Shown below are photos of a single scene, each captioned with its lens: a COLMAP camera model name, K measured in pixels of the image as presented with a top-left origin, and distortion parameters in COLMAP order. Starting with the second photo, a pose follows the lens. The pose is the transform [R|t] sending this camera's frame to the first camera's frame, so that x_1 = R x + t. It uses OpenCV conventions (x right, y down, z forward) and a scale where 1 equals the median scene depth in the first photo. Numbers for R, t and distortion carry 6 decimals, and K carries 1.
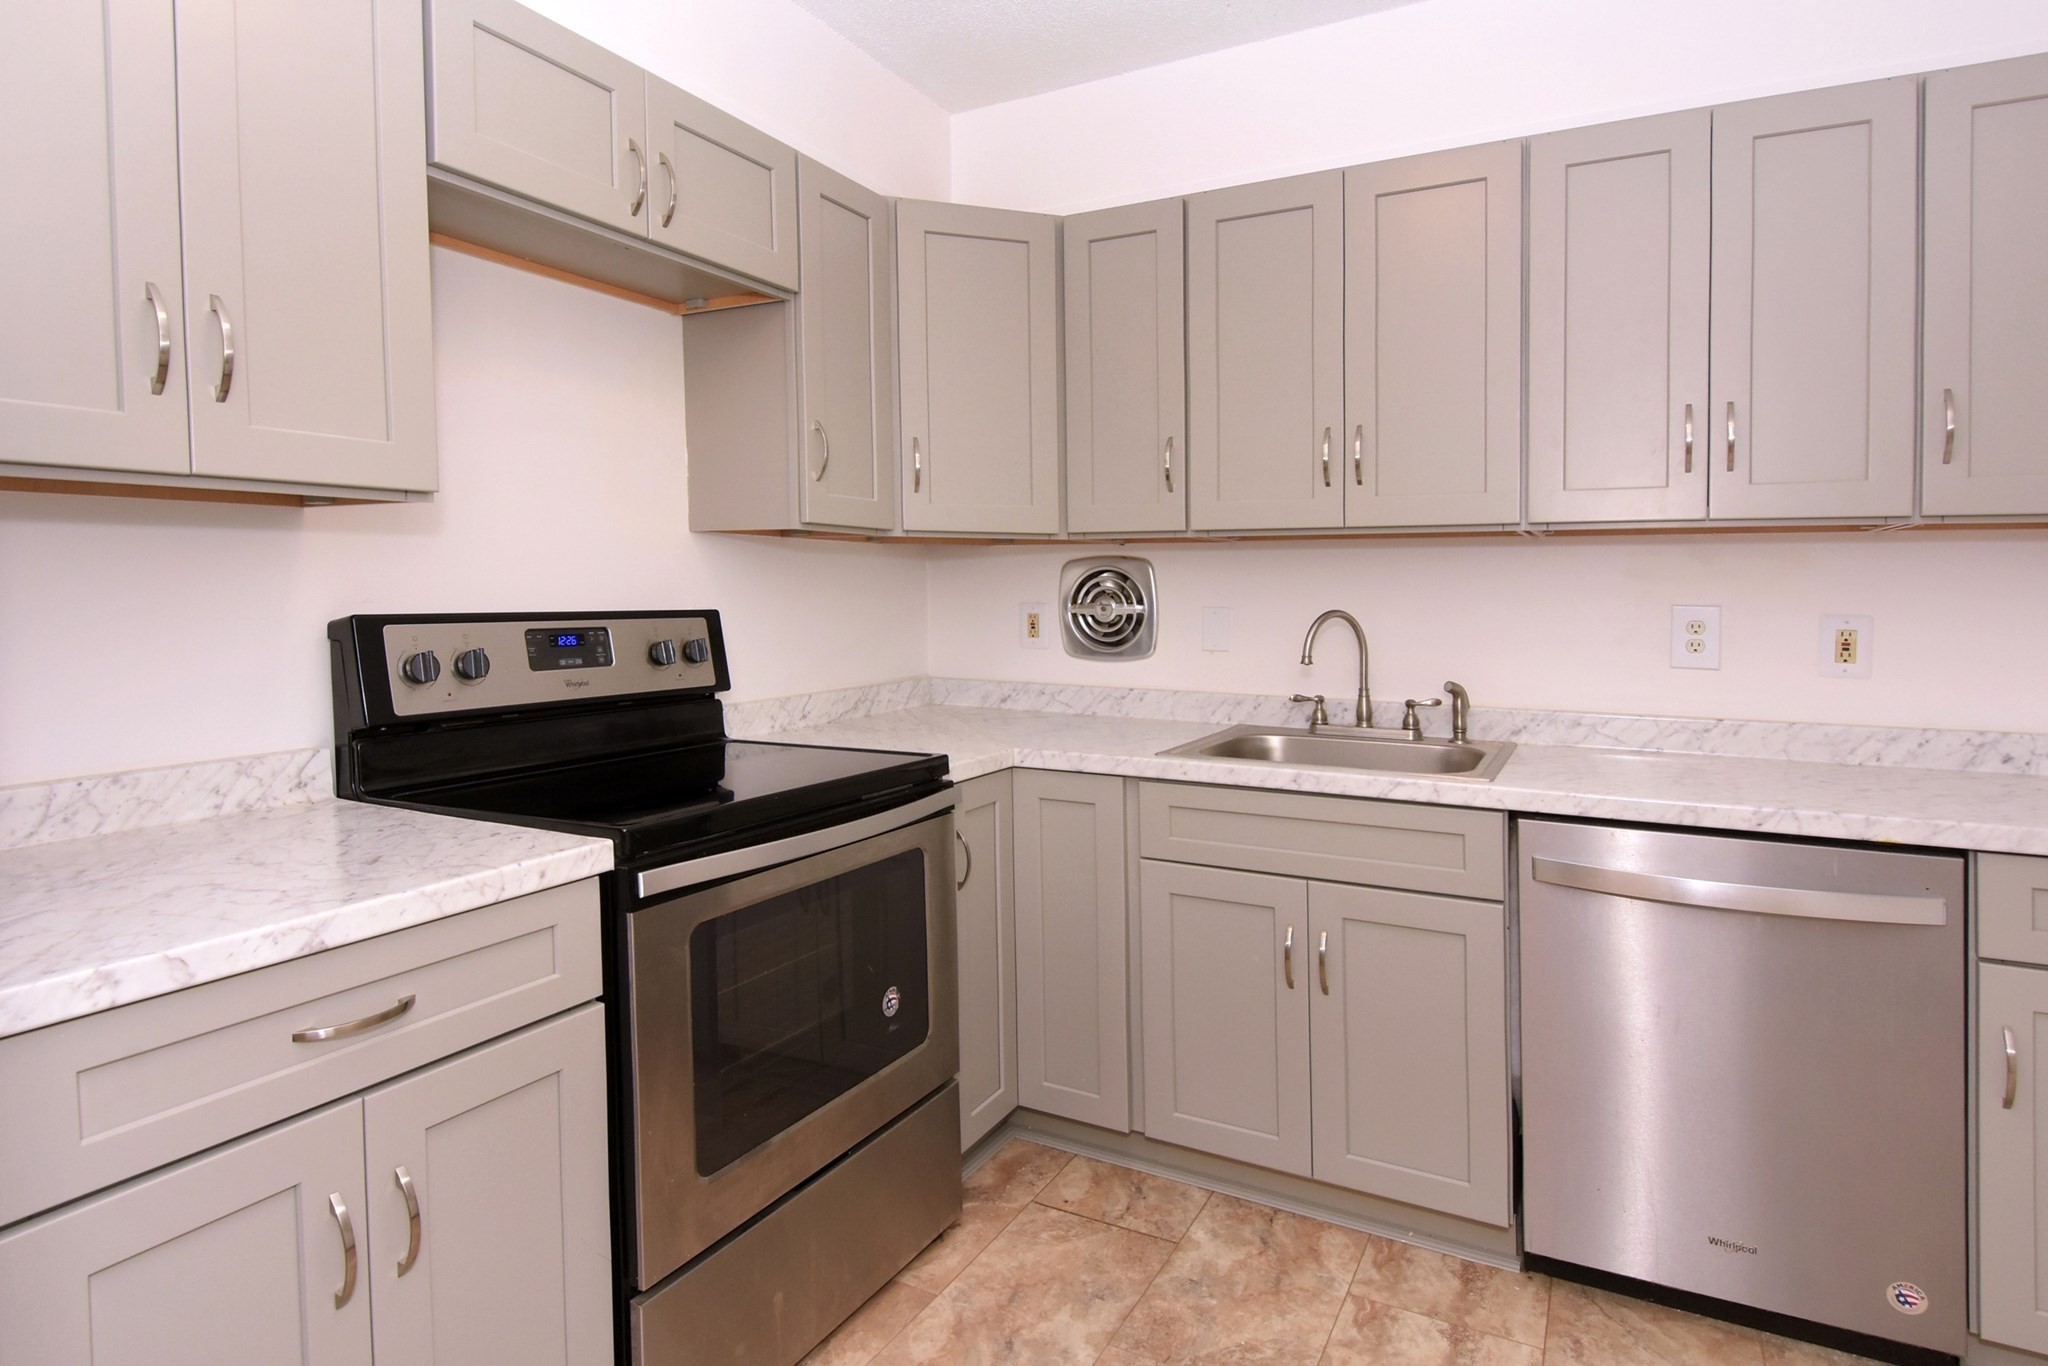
lens RADIAL K [[1165.9, 0, 1061.2], [0, 1165.9, 647.5], [0, 0, 1]] dist [0.014467, -0.002164]
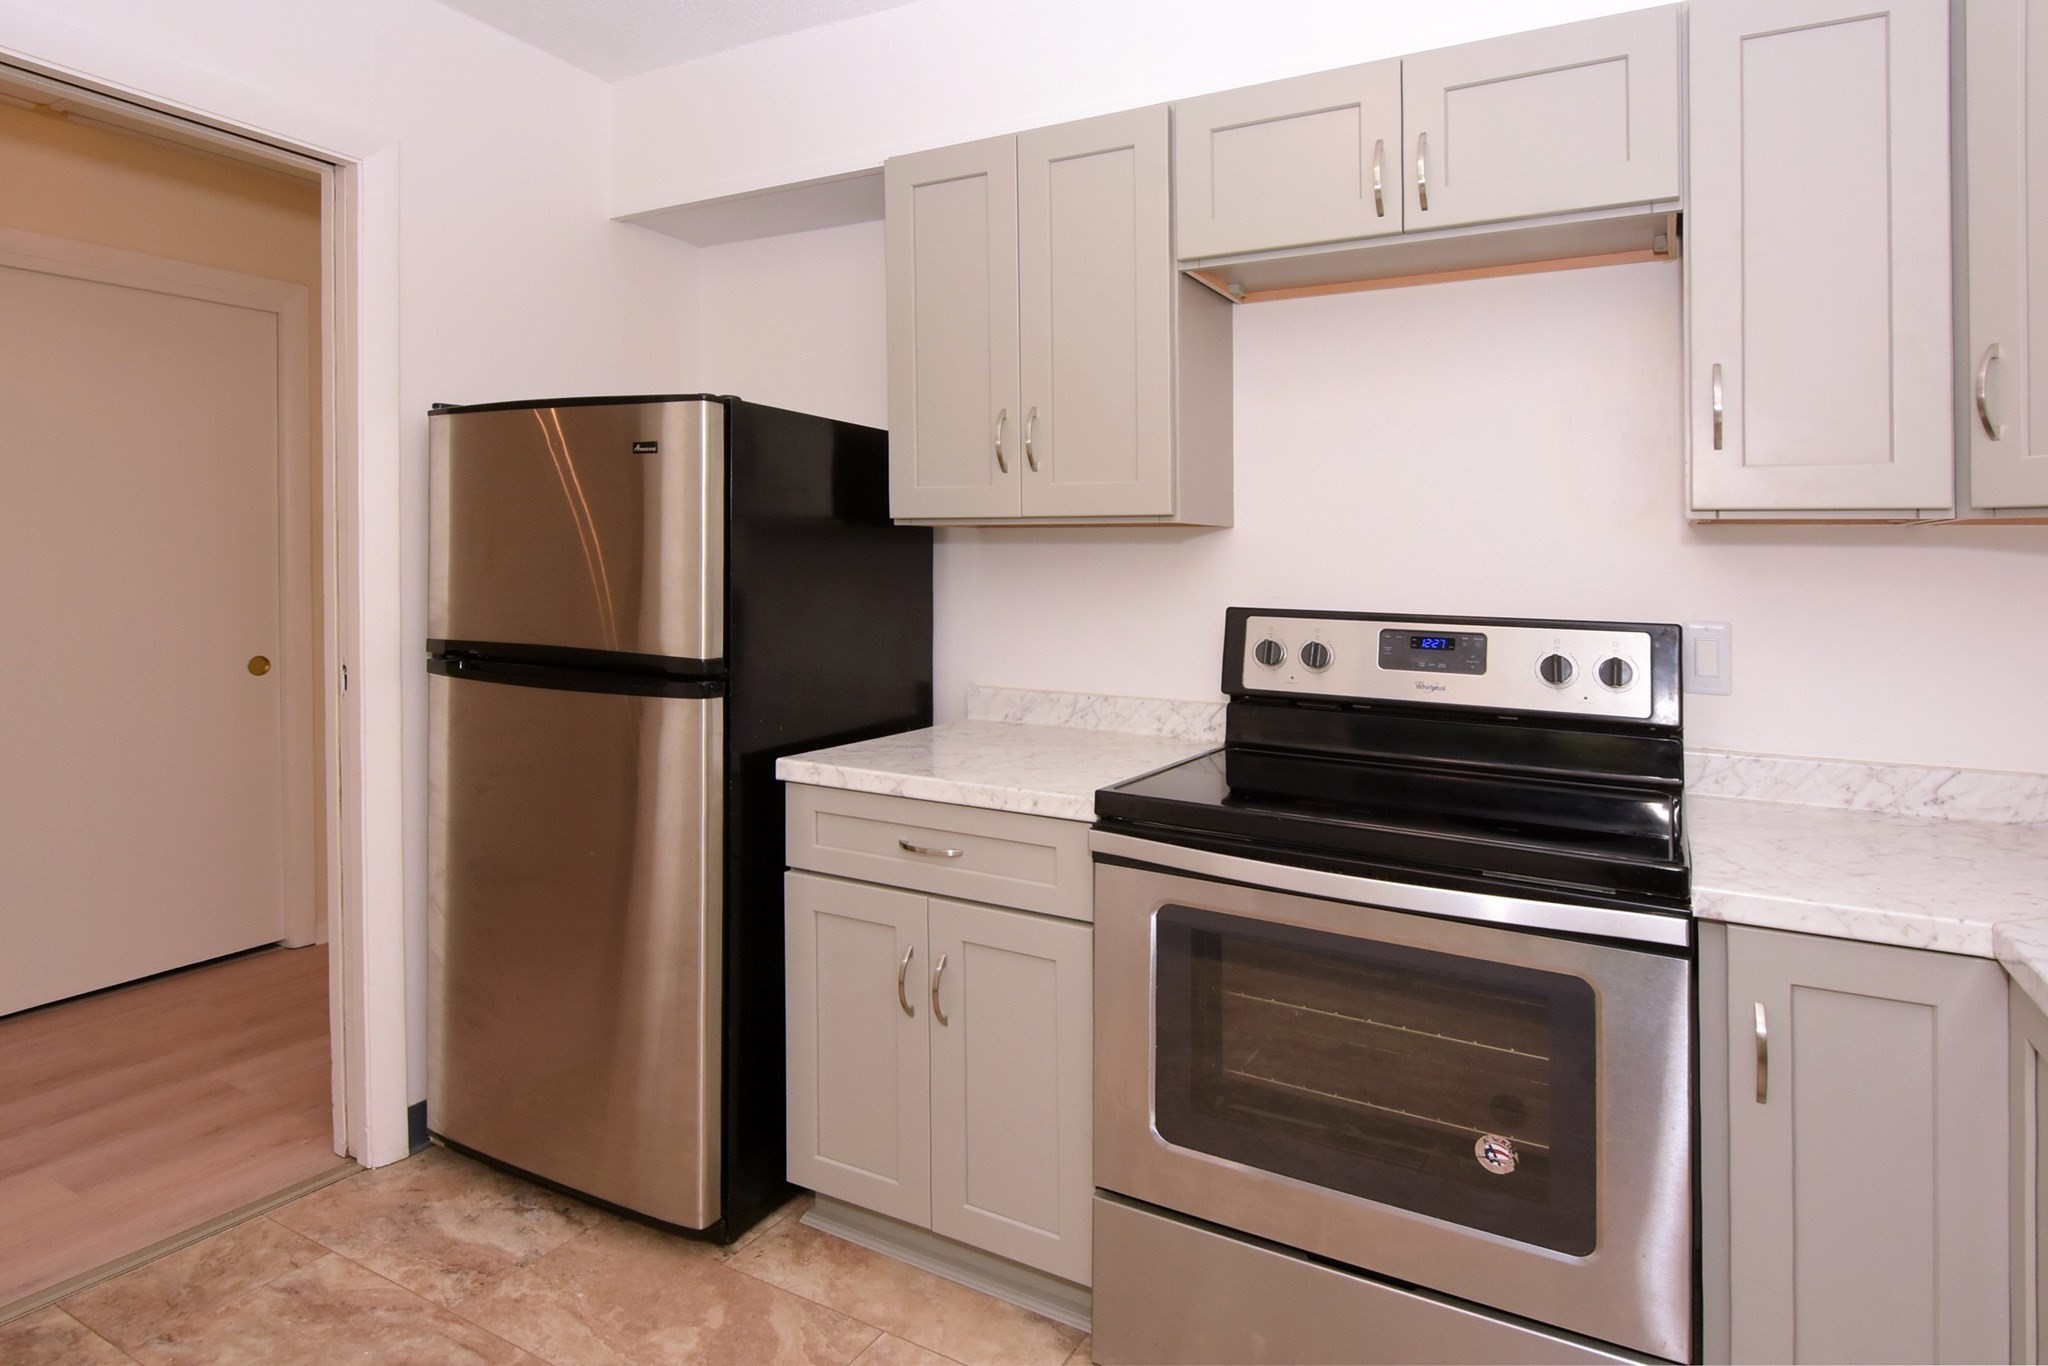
lens RADIAL K [[1144.8, 0, 1069.1], [0, 1144.8, 611.6], [0, 0, 1]] dist [0.025071, -0.030060]
pose [[-0.035209, 0.043147, -0.998448, 0.576216], [-0.065993, 0.996787, 0.045402, -0.057699], [0.997199, 0.067489, -0.032248, 0.724552]]
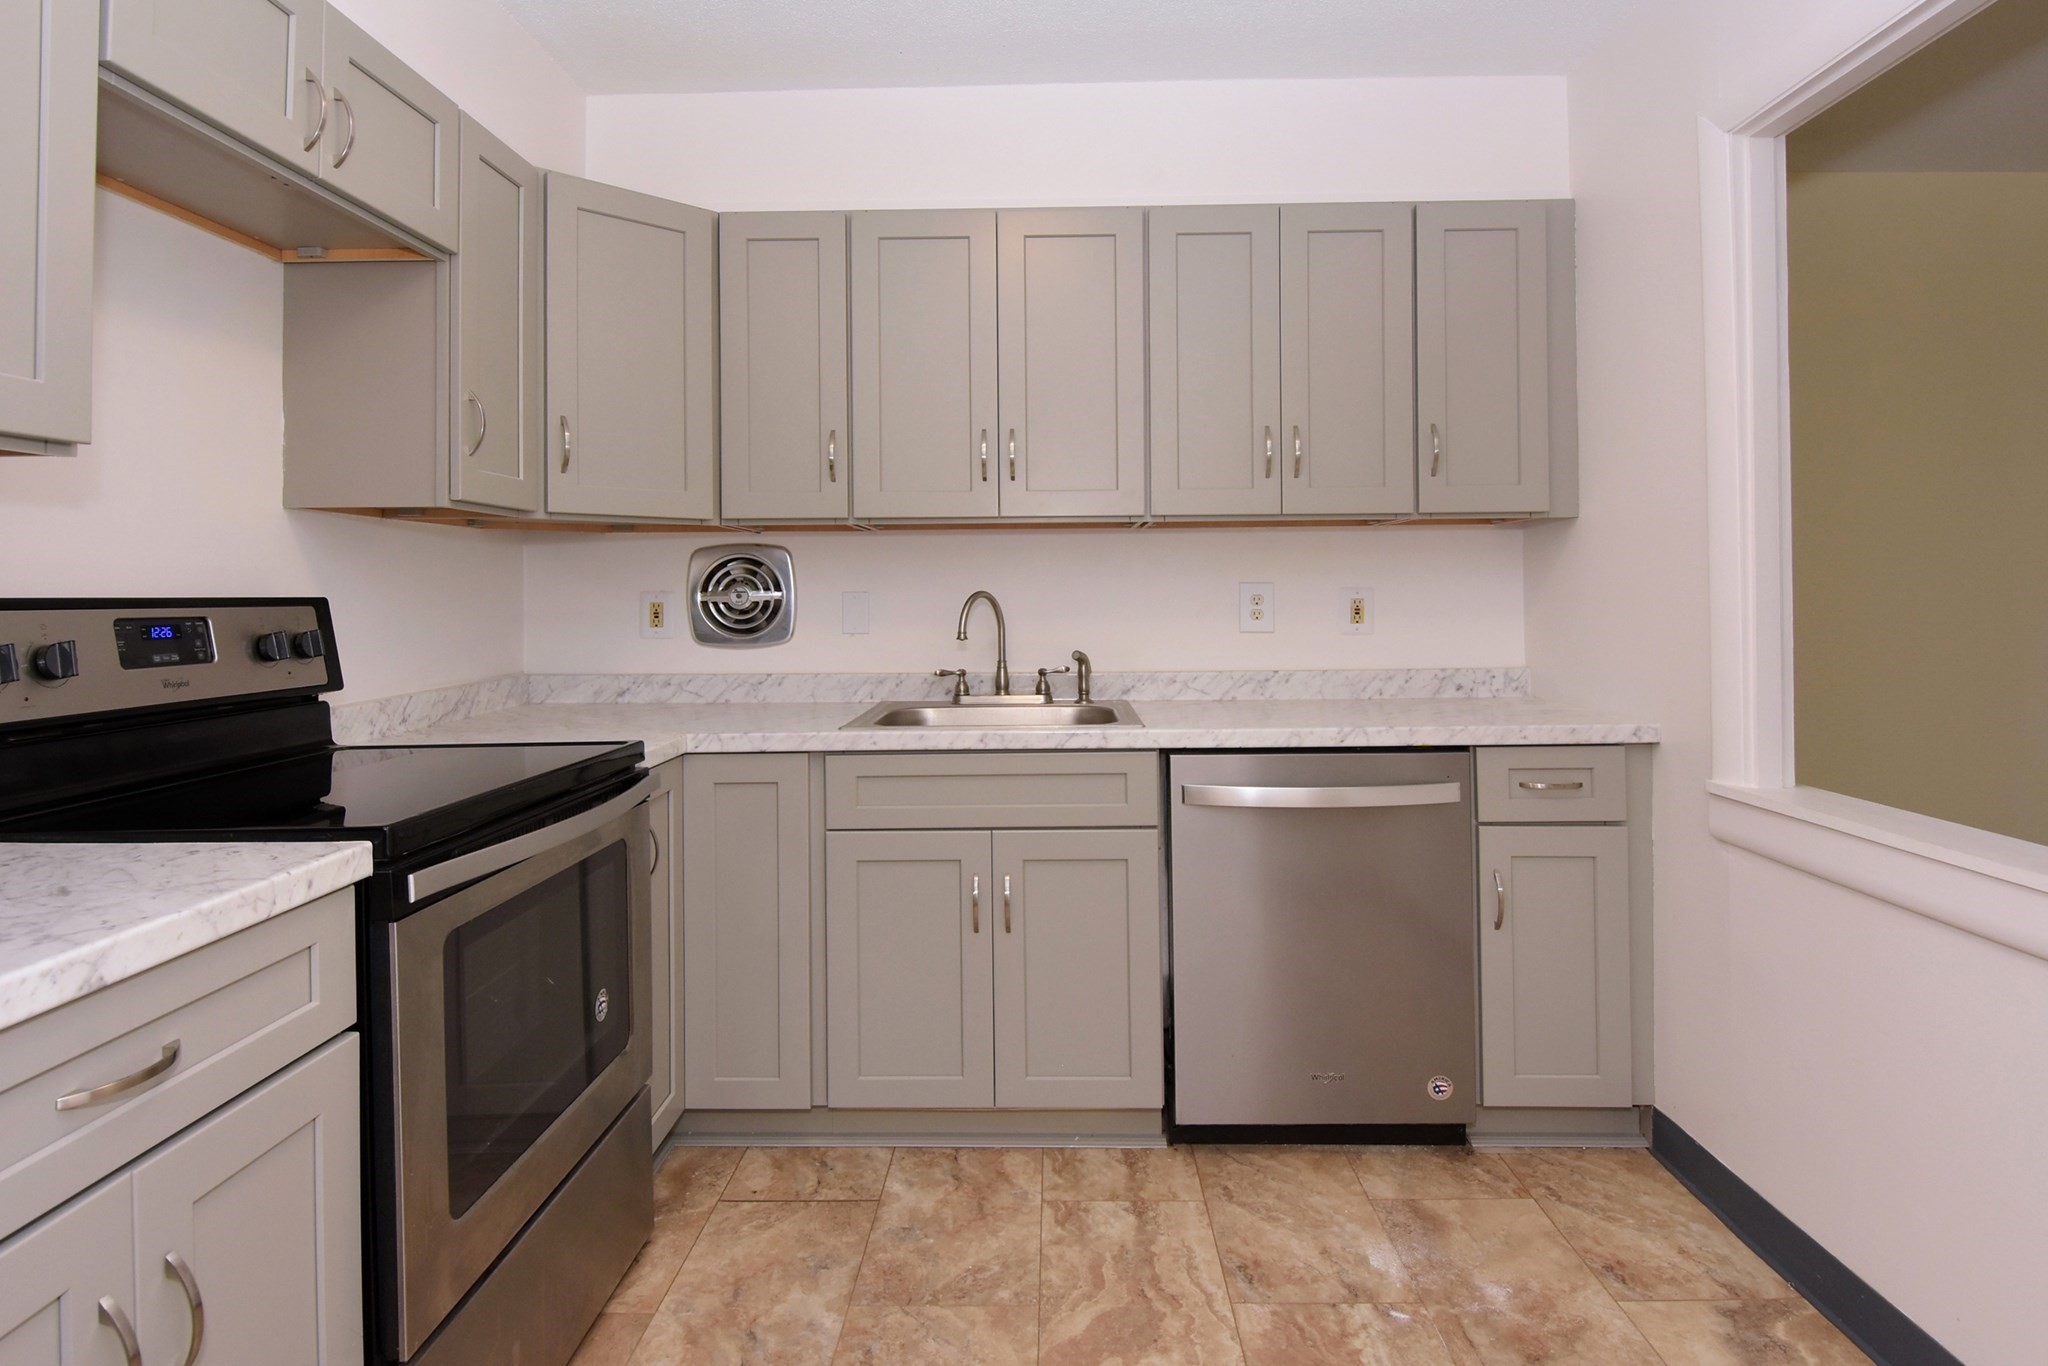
lens RADIAL K [[1139.2, 0, 1075.2], [0, 1139.2, 584.0], [0, 0, 1]] dist [0.050394, -0.029479]
pose [[0.890887, -0.007657, 0.454160, -0.222146], [0.034464, 0.998115, -0.050778, 0.024219], [-0.452916, 0.060890, 0.889472, -0.022457]]
